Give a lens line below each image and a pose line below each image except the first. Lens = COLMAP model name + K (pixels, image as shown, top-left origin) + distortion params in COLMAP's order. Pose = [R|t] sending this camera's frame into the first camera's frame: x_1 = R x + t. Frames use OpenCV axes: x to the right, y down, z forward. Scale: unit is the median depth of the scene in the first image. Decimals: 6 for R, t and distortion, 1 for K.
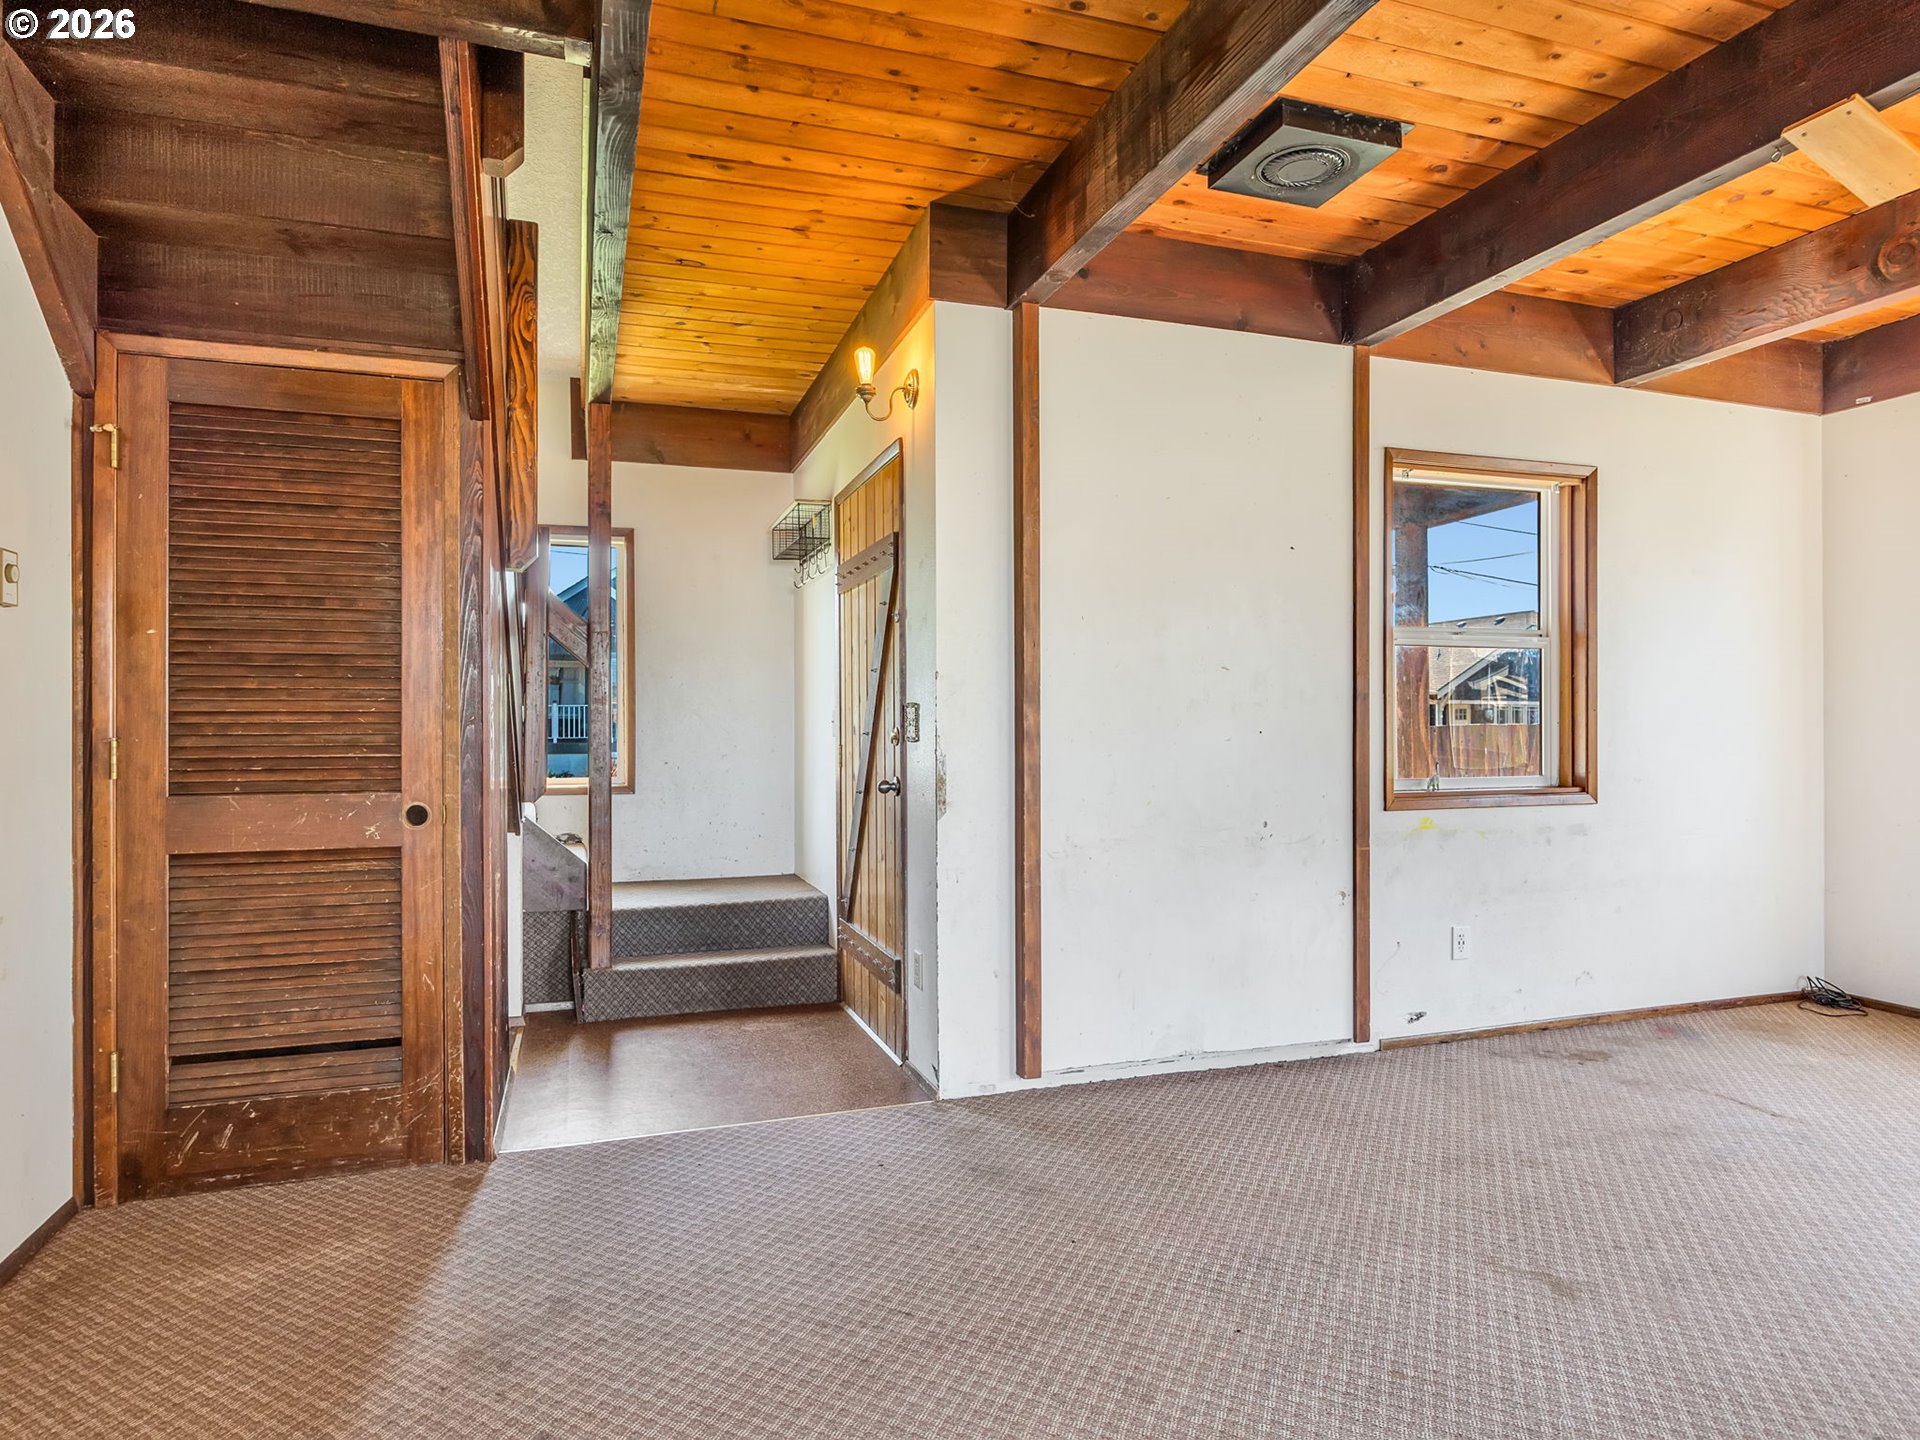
lens RADIAL K [[1129.9, 0, 968.6], [0, 1129.9, 722.2], [0, 0, 1]] dist [-0.004446, -0.002676]
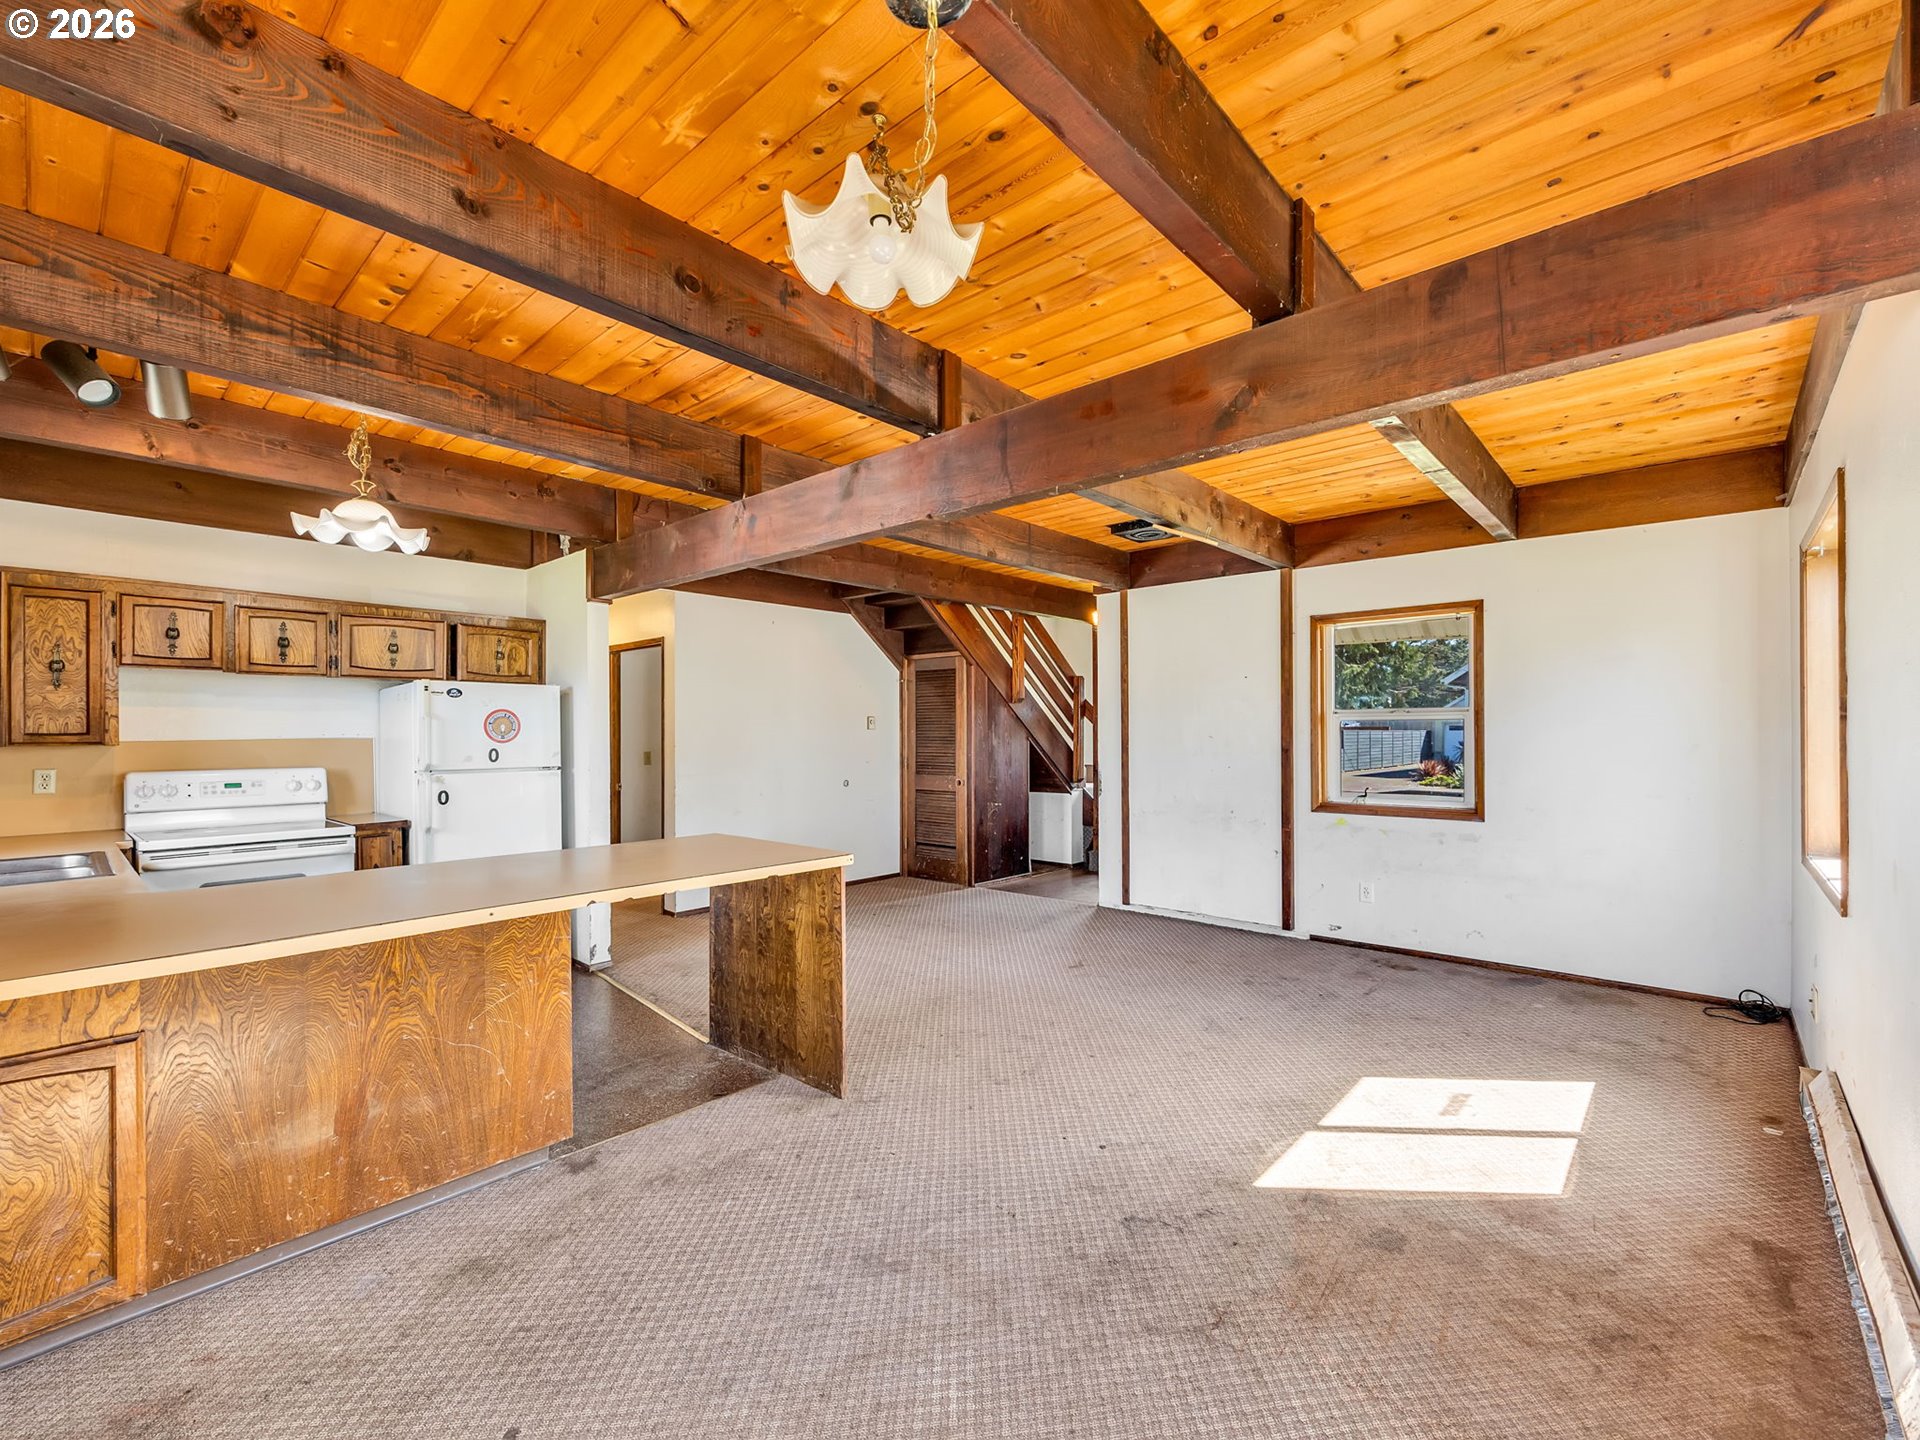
lens RADIAL K [[830.1, 0, 966.6], [0, 830.1, 730.3], [0, 0, 1]] dist [-0.000988, -0.000548]
pose [[0.488540, -0.002381, -0.872538, 1.320691], [0.006326, 0.999980, 0.000814, -0.061940], [0.872519, -0.005918, 0.488545, -0.162514]]
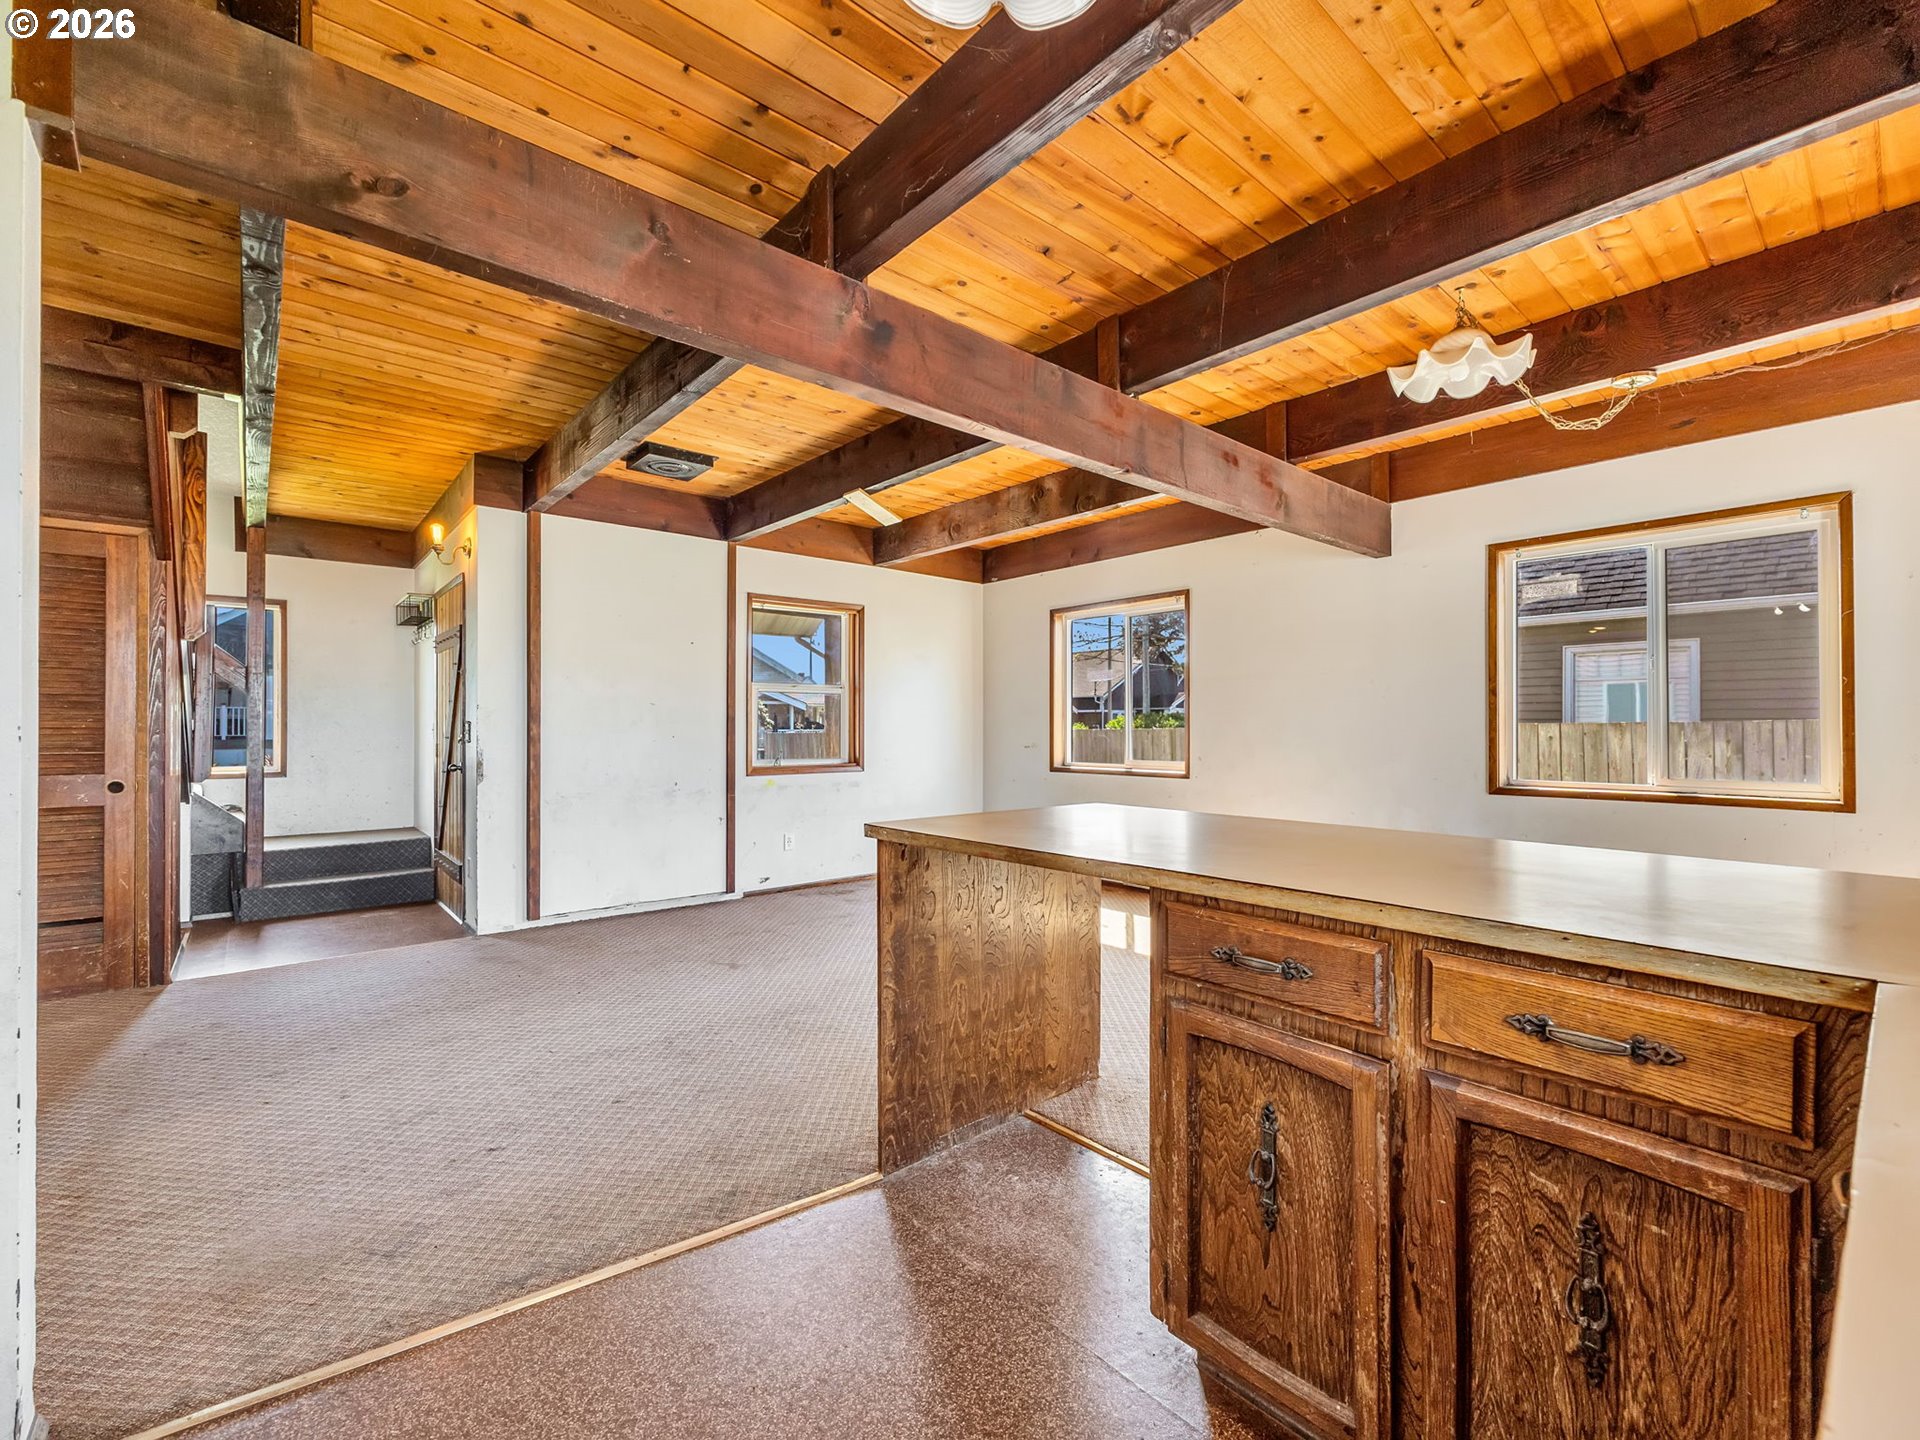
lens RADIAL K [[825.9, 0, 964.4], [0, 825.9, 721.3], [0, 0, 1]] dist [-0.001402, 0.000015]
pose [[0.928500, 0.004717, 0.371301, 0.190209], [-0.003087, 0.999983, -0.004986, -0.012231], [-0.371319, 0.003484, 0.928499, -0.502227]]
